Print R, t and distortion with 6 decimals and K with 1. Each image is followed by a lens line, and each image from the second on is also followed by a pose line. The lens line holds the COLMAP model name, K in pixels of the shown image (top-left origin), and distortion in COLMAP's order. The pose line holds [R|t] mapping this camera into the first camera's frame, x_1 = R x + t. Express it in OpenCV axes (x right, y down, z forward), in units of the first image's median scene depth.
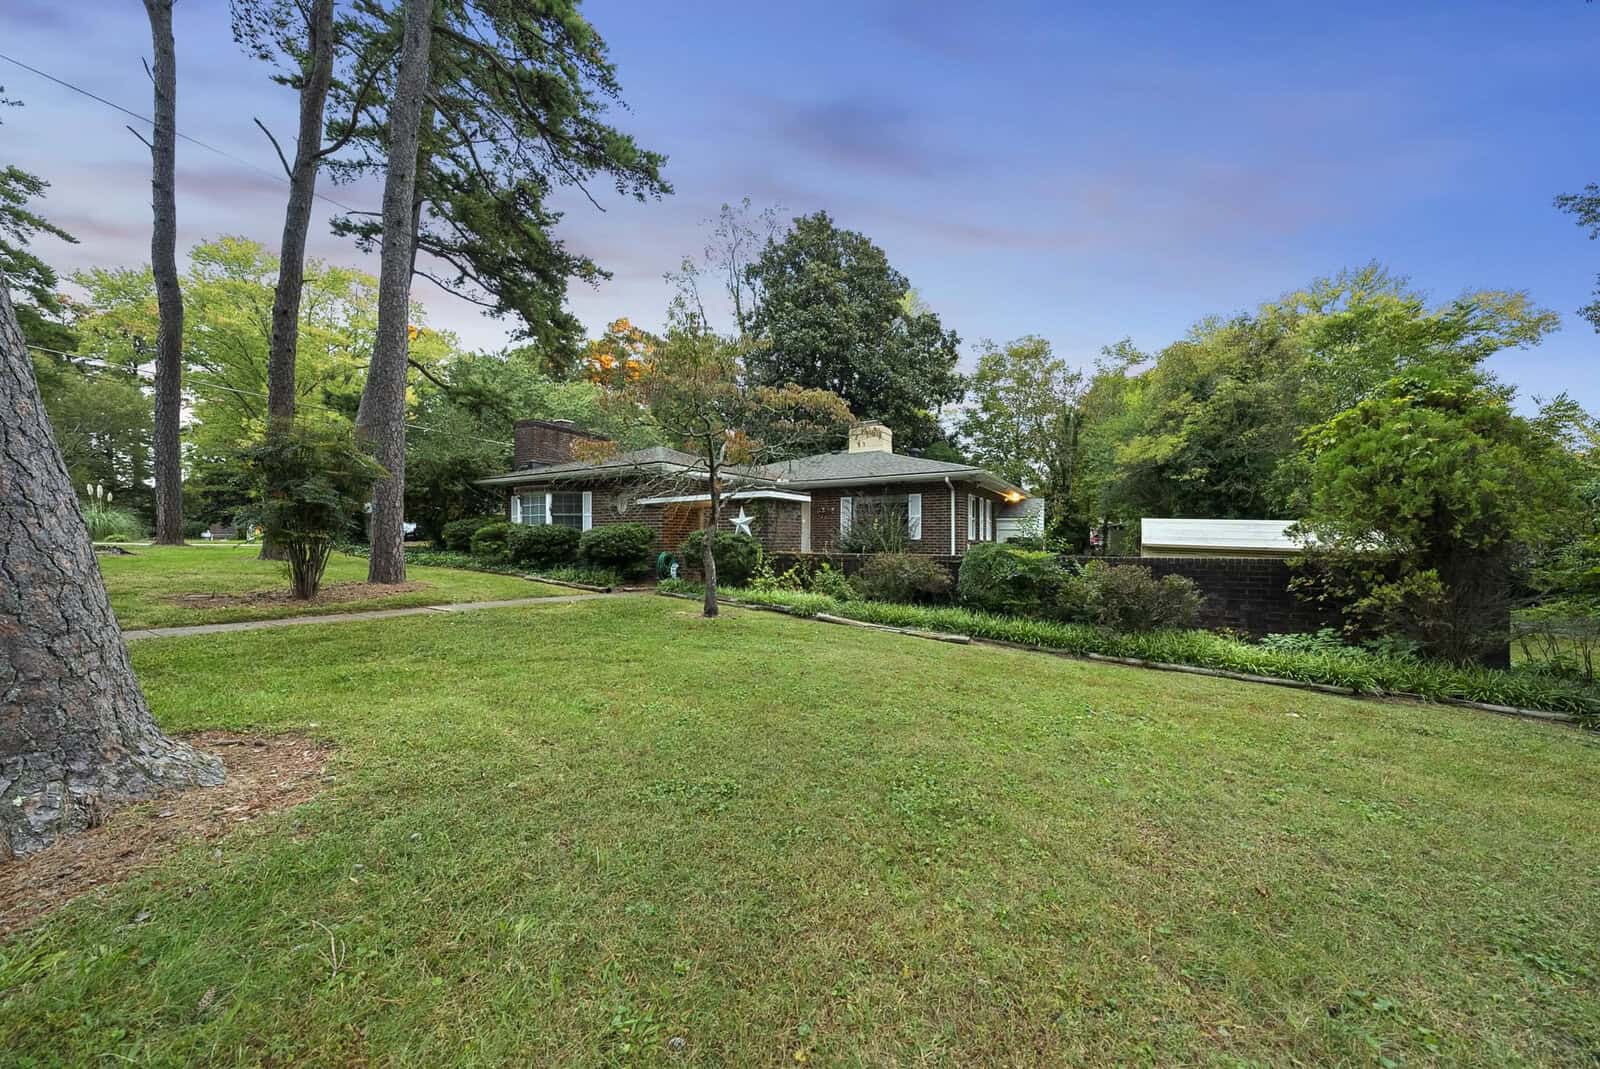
lens RADIAL K [[552.8, 0, 798.8], [0, 552.8, 535.2], [0, 0, 1]] dist [-0.004284, 0.000435]
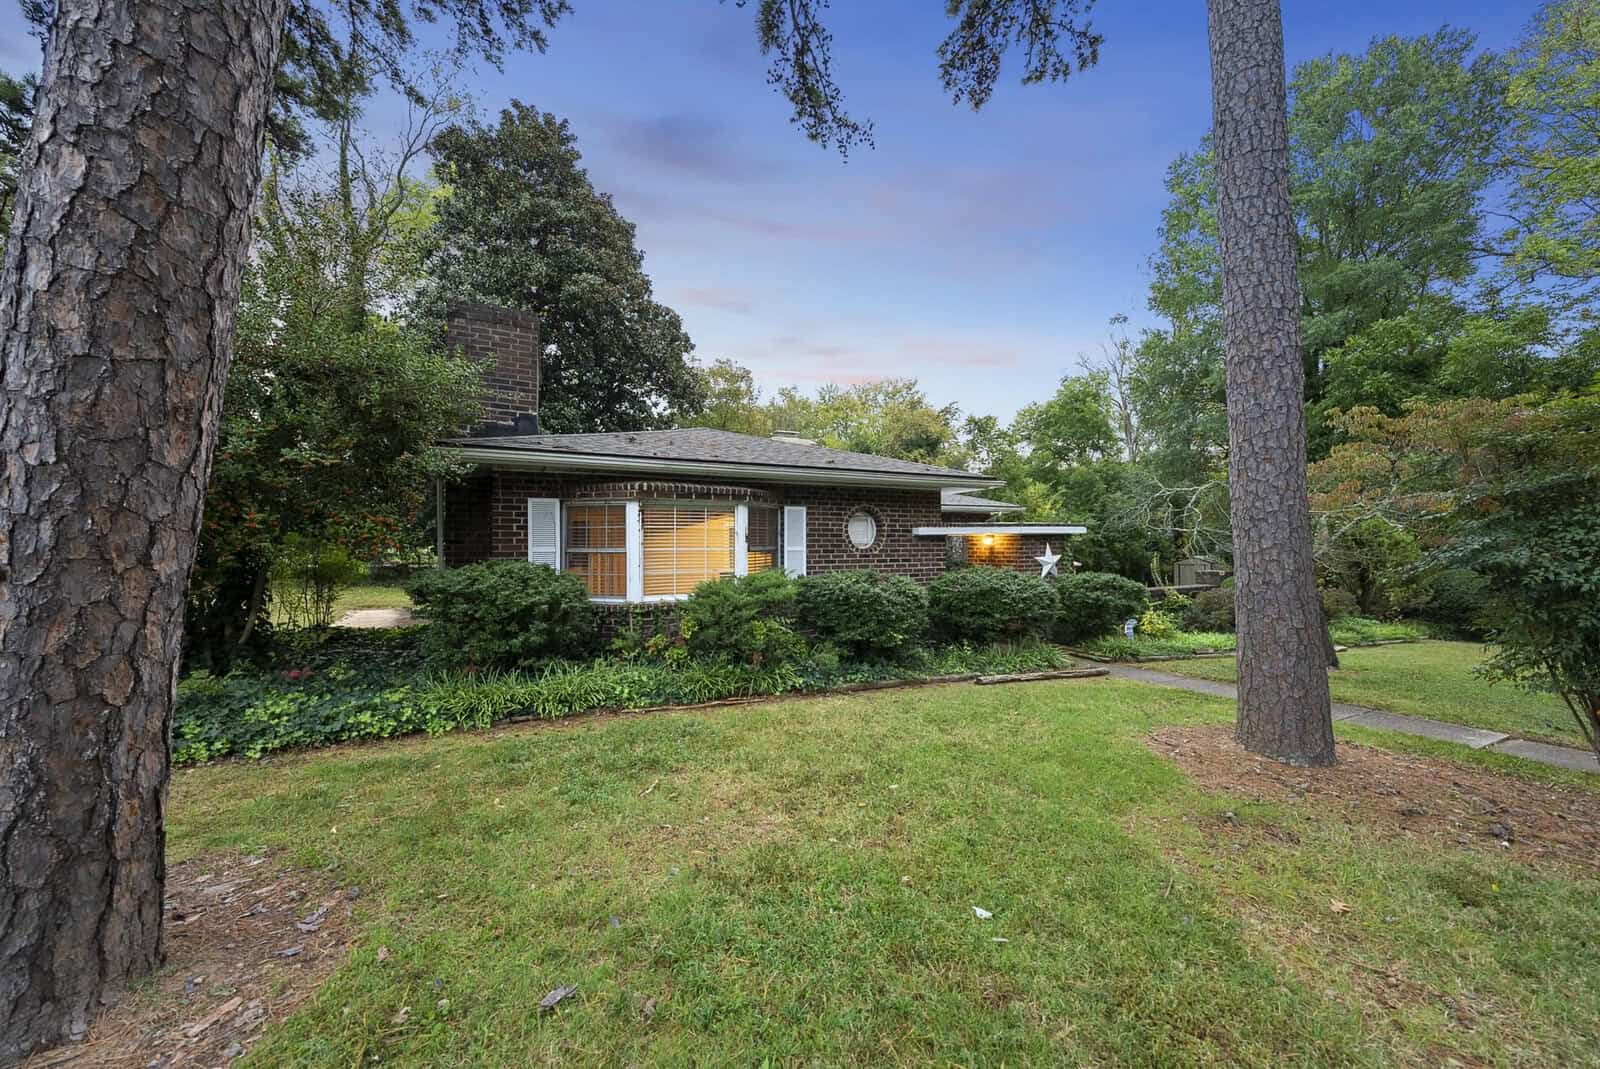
lens RADIAL K [[552.8, 0, 806.2], [0, 552.8, 533.0], [0, 0, 1]] dist [-0.004284, 0.000435]
pose [[0.548241, 0.011709, 0.836238, -0.769780], [-0.000924, 0.999910, -0.013395, -0.041878], [-0.836320, 0.006571, 0.548203, 0.642040]]
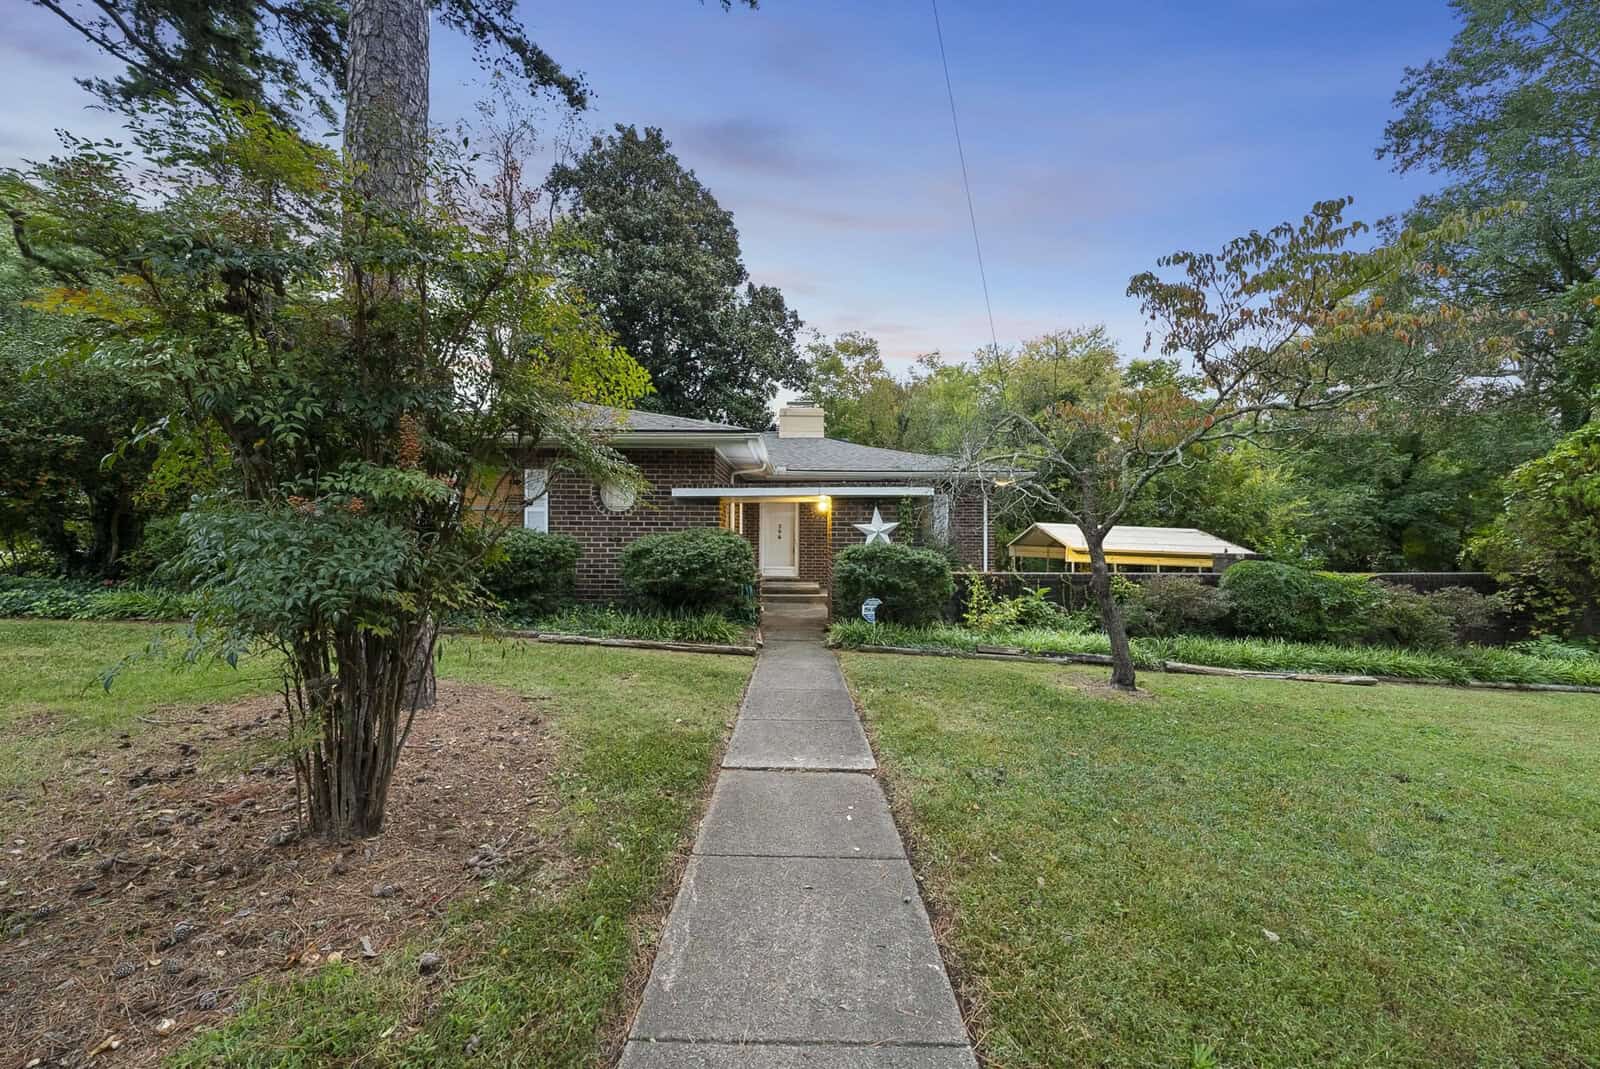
lens RADIAL K [[585.1, 0, 802.8], [0, 585.1, 534.1], [0, 0, 1]] dist [-0.002760, 0.000357]
pose [[0.853203, 0.001848, 0.521576, -0.428646], [-0.007804, 0.999927, 0.009223, -0.018255], [-0.521521, -0.011939, 0.853155, 0.320439]]
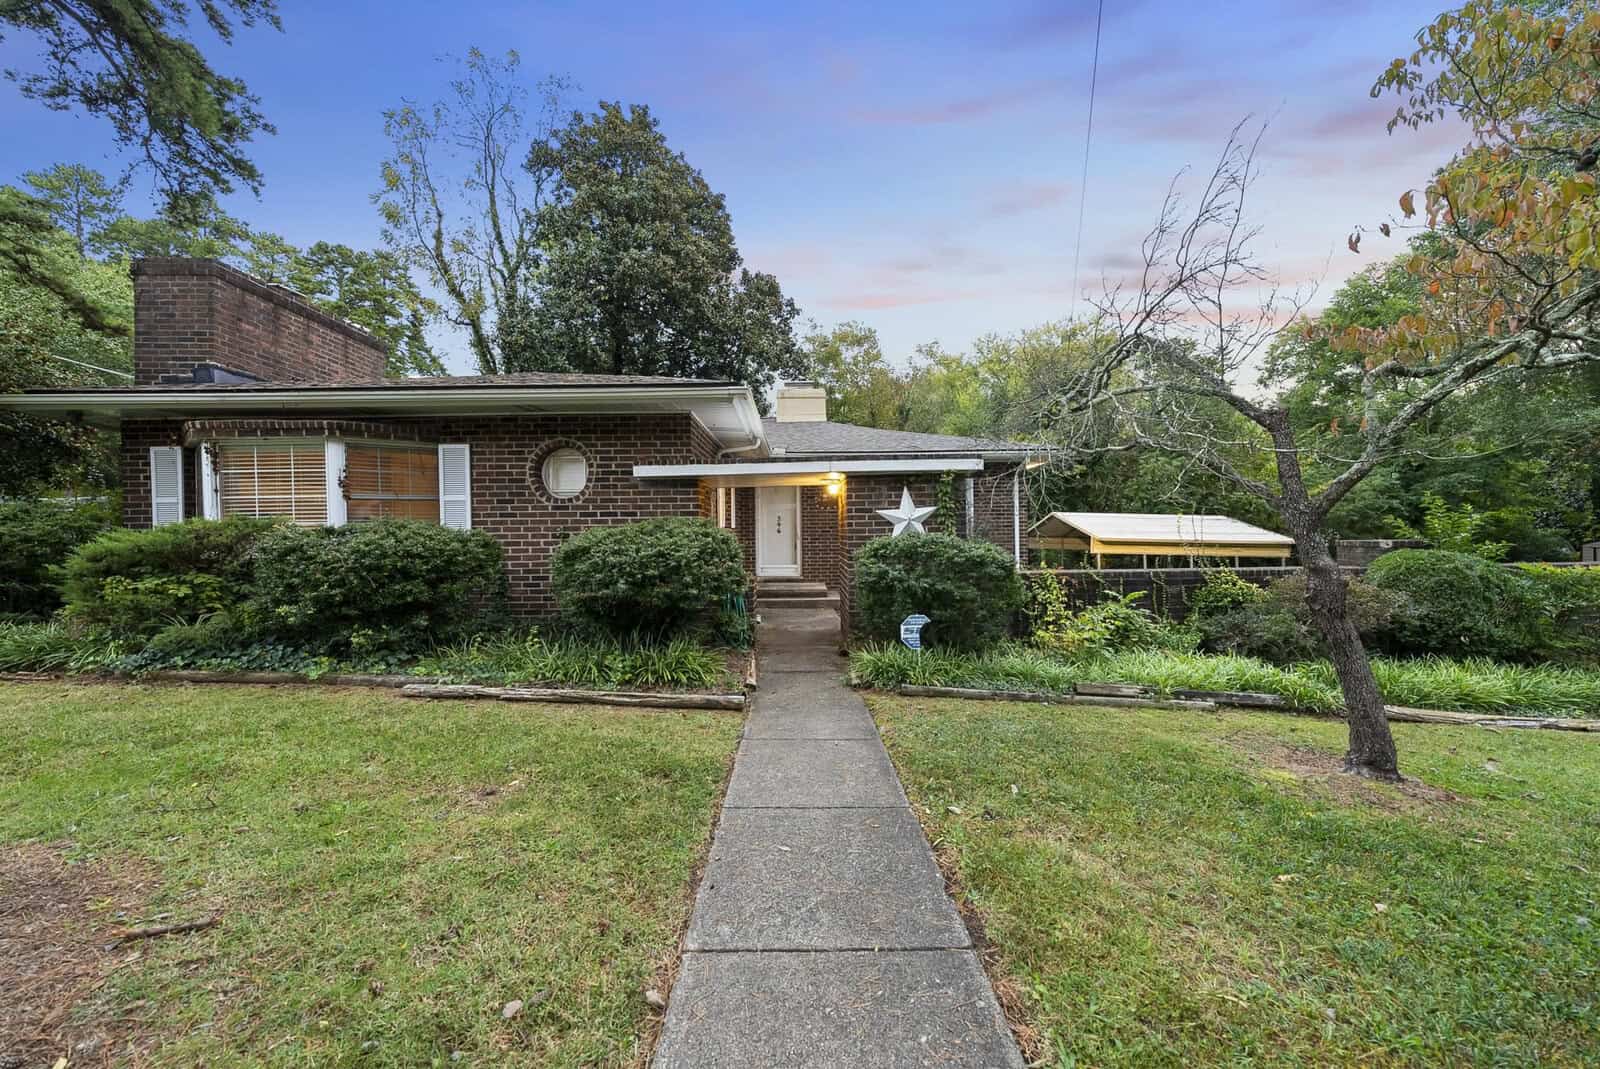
lens RADIAL K [[552.8, 0, 802.5], [0, 552.8, 534.5], [0, 0, 1]] dist [-0.004284, 0.000435]
pose [[0.852221, -0.016648, 0.522918, -0.350140], [0.009376, 0.999819, 0.016551, -0.012491], [-0.523099, -0.009202, 0.852222, 0.459195]]
